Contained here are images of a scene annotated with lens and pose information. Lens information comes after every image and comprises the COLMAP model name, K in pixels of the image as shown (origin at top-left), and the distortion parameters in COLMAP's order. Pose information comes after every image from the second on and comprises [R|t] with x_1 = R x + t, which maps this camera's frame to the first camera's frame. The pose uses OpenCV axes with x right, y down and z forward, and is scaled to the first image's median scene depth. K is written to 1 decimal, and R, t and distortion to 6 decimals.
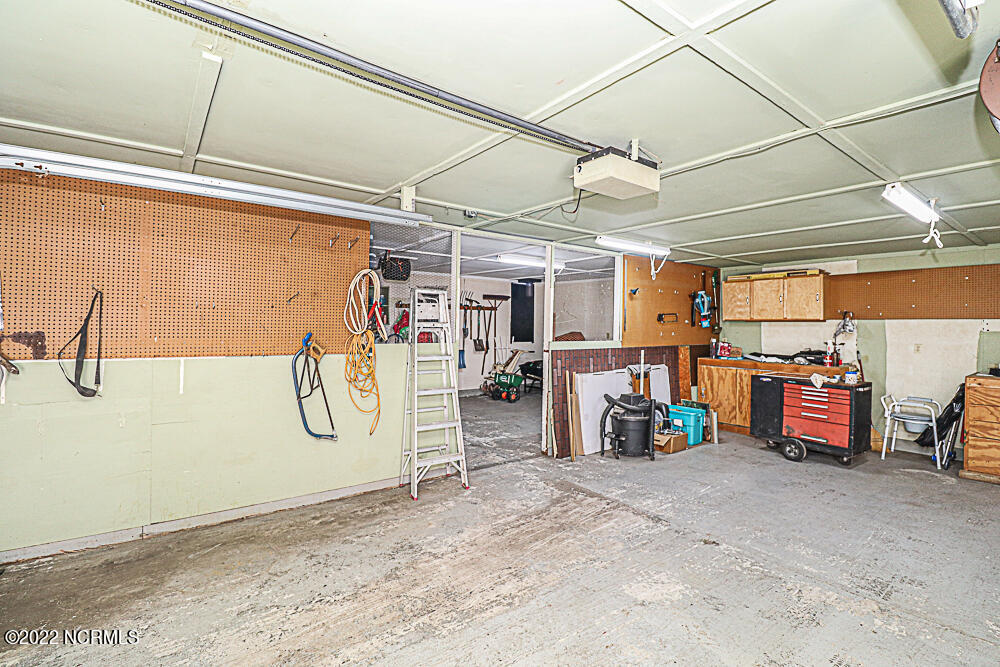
lens RADIAL K [[462.9, 0, 513.3], [0, 462.9, 323.7], [0, 0, 1]] dist [-0.003712, -0.010839]
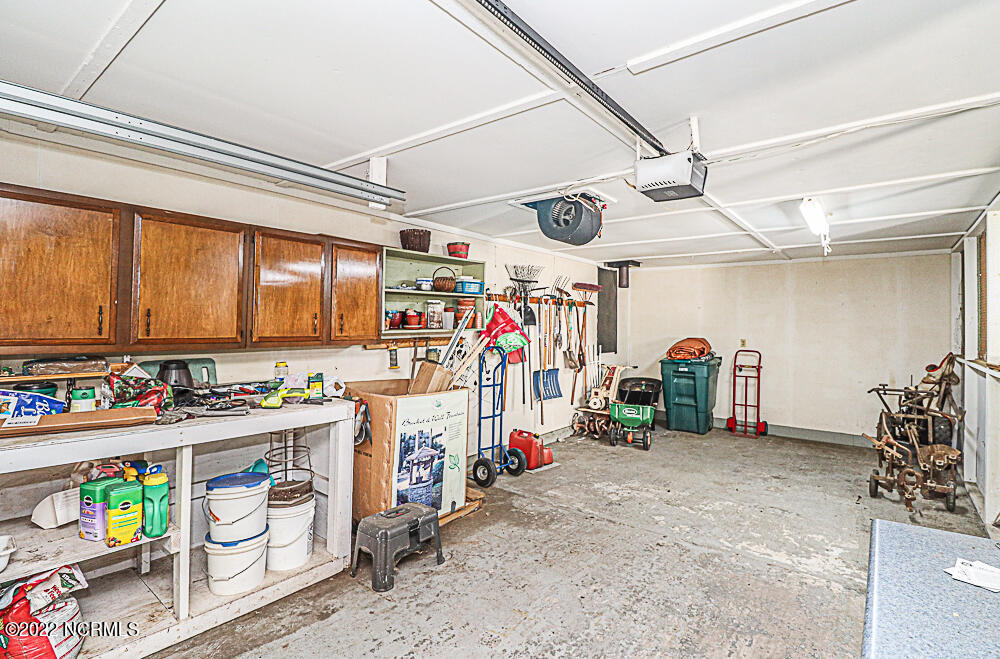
lens RADIAL K [[462.9, 0, 505.8], [0, 462.9, 322.8], [0, 0, 1]] dist [-0.003712, -0.010839]
pose [[0.964465, -0.000578, 0.264210, -0.567163], [0.002086, 0.999983, -0.005427, -0.003429], [-0.264202, 0.005785, 0.964450, 0.678849]]
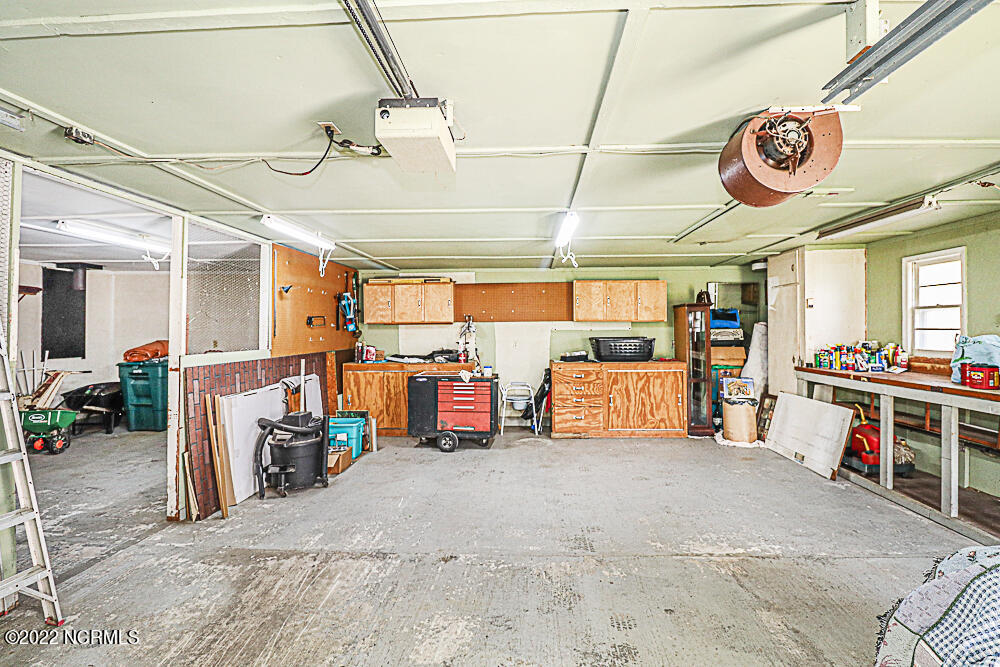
lens RADIAL K [[462.9, 0, 505.0], [0, 462.9, 324.3], [0, 0, 1]] dist [-0.003712, -0.010839]
pose [[0.645129, -0.007490, 0.764037, -0.132460], [0.011950, 0.999929, -0.000287, -0.002042], [-0.763981, 0.009315, 0.645172, 0.181532]]
